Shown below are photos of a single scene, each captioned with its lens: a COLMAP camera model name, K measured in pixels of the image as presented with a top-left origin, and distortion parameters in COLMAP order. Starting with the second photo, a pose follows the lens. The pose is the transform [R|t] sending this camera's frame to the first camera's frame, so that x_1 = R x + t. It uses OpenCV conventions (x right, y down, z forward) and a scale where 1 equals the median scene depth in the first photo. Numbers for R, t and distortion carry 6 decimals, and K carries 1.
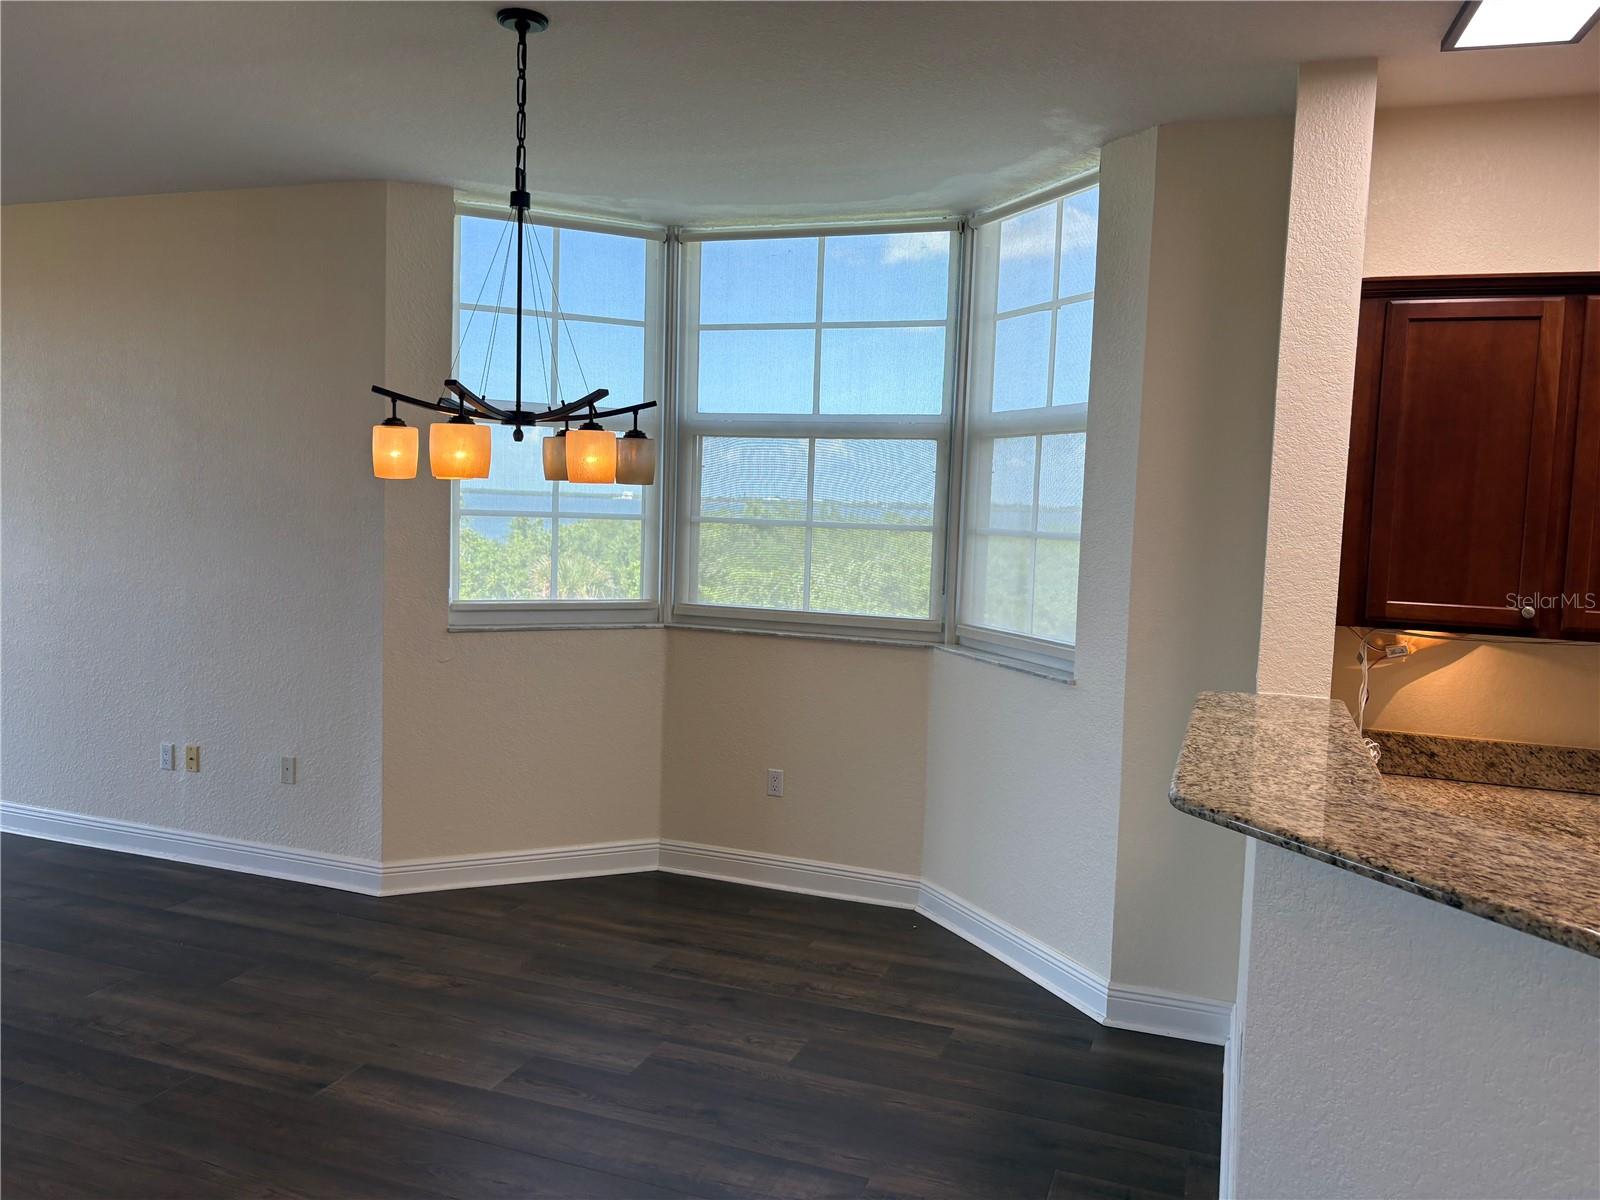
lens RADIAL K [[1202.9, 0, 795.8], [0, 1202.9, 587.3], [0, 0, 1]] dist [0.045649, -0.051580]
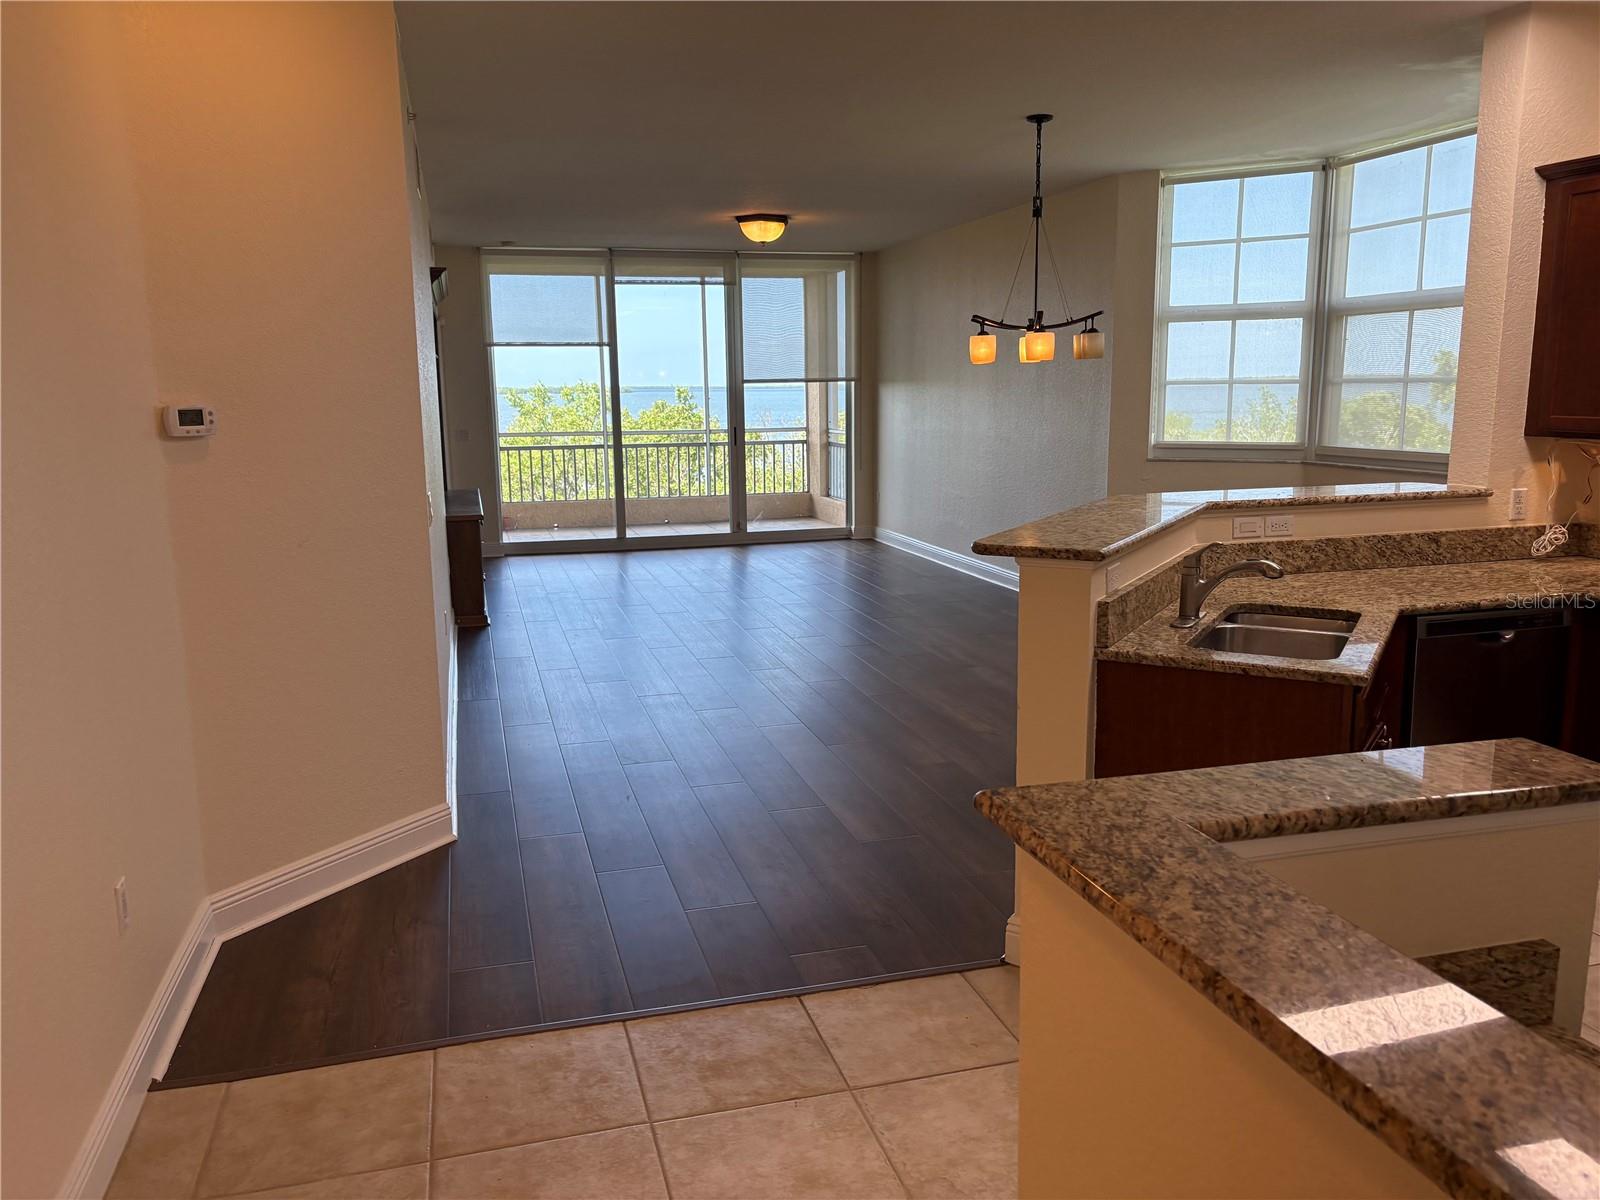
lens RADIAL K [[1202.9, 0, 796.7], [0, 1202.9, 593.4], [0, 0, 1]] dist [0.045649, -0.051580]
pose [[0.582235, 0.098933, -0.806979, 1.002937], [-0.027816, 0.994412, 0.101842, 0.083620], [0.812544, -0.036849, 0.581733, -0.392788]]
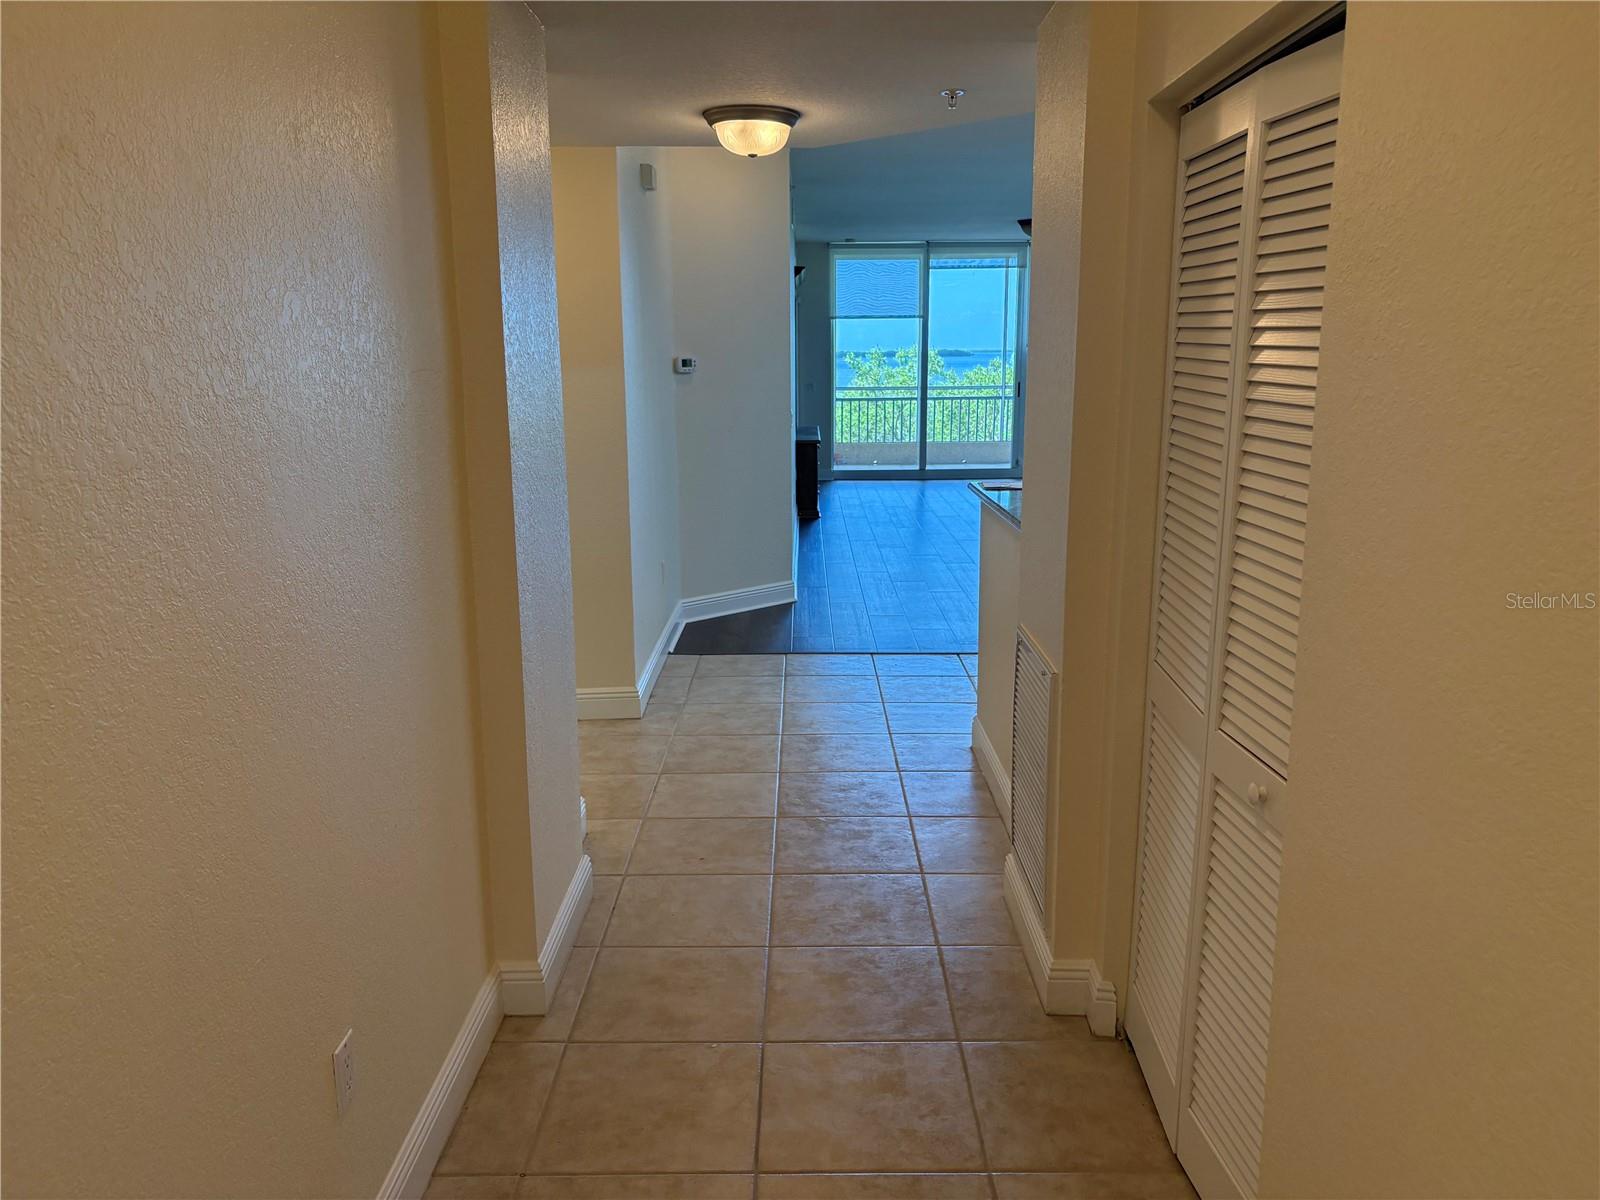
lens RADIAL K [[1202.9, 0, 795.9], [0, 1202.9, 609.2], [0, 0, 1]] dist [0.045649, -0.051580]
pose [[0.338940, 0.160672, -0.926986, 1.791209], [-0.050721, 0.986997, 0.152528, 0.136610], [0.939440, -0.004681, 0.342682, -0.691057]]
